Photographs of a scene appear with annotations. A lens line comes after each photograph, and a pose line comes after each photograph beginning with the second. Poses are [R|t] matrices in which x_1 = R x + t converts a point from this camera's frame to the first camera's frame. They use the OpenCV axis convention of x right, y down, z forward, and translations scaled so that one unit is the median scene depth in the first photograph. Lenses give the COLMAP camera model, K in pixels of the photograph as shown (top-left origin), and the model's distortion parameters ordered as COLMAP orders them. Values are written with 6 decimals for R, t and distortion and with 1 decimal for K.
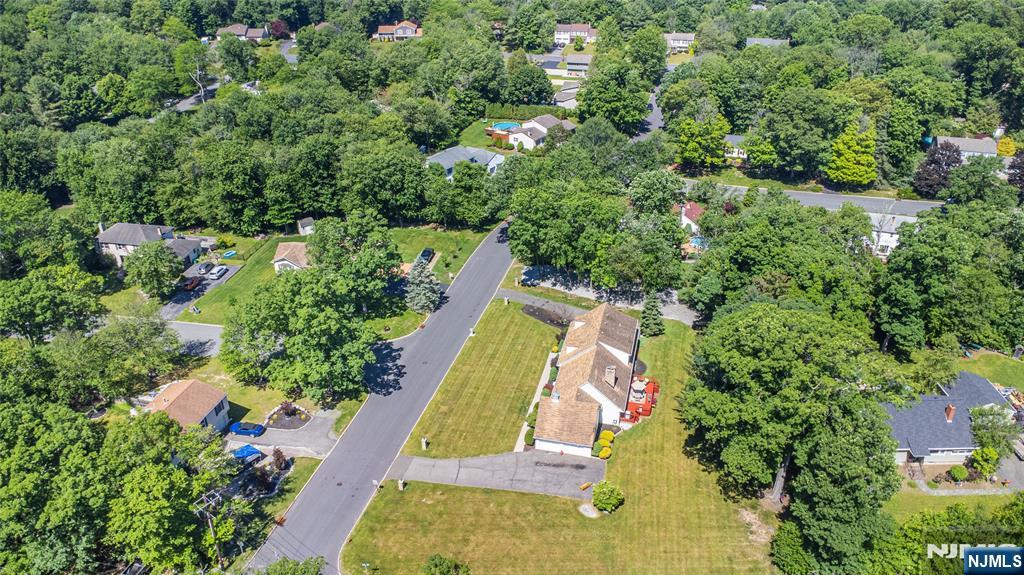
lens RADIAL K [[746.5, 0, 510.1], [0, 746.5, 289.0], [0, 0, 1]] dist [0.017154, -0.012575]
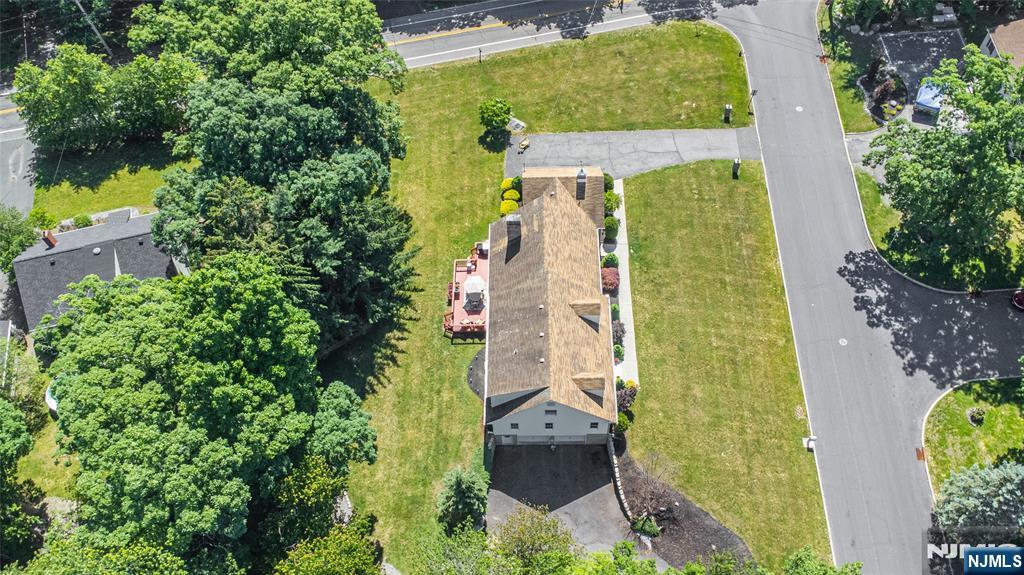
lens RADIAL K [[798.2, 0, 505.9], [0, 798.2, 289.4], [0, 0, 1]] dist [0.034111, 0.001874]
pose [[-0.971326, 0.223465, -0.081179, 0.154393], [-0.068390, 0.064403, 0.995578, -0.430783], [0.227705, 0.972582, -0.047273, 0.791559]]
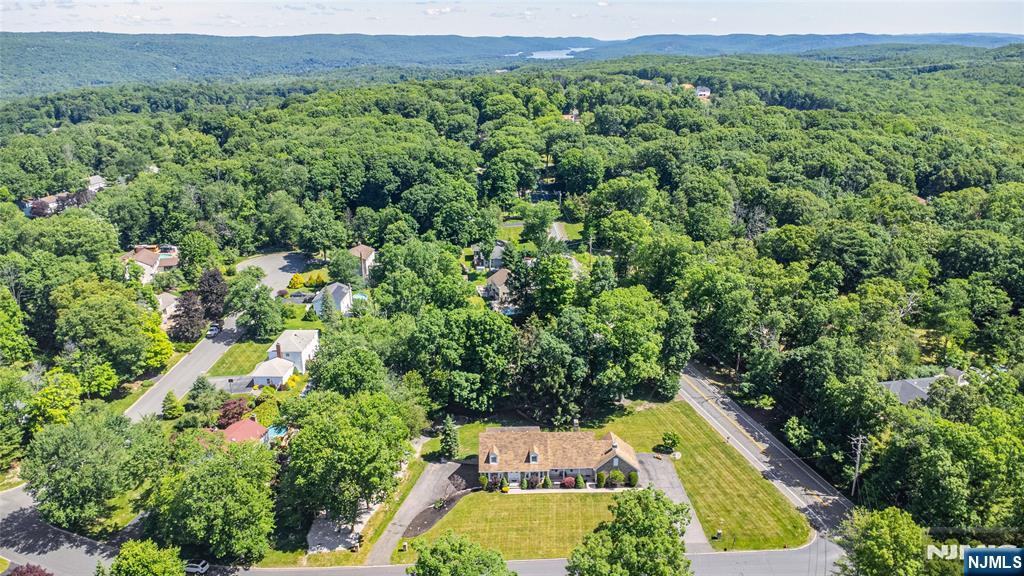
lens RADIAL K [[746.5, 0, 516.8], [0, 746.5, 285.2], [0, 0, 1]] dist [0.017154, -0.012575]
pose [[-0.269978, -0.290205, 0.918092, -0.726833], [0.486827, 0.781506, 0.390189, -0.482445], [-0.830729, 0.552295, -0.069710, 0.757948]]
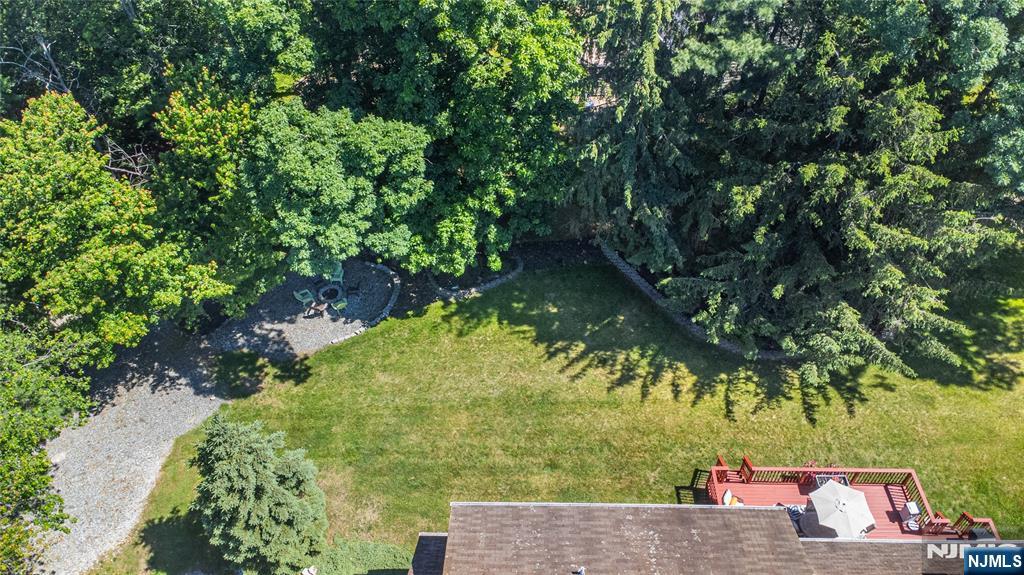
lens RADIAL K [[746.5, 0, 505.6], [0, 746.5, 285.8], [0, 0, 1]] dist [0.017154, -0.012575]
pose [[-0.223587, -0.690012, 0.688398, 0.061454], [0.494379, 0.528398, 0.690207, -0.094471], [-0.839999, 0.494650, 0.222985, 0.759437]]
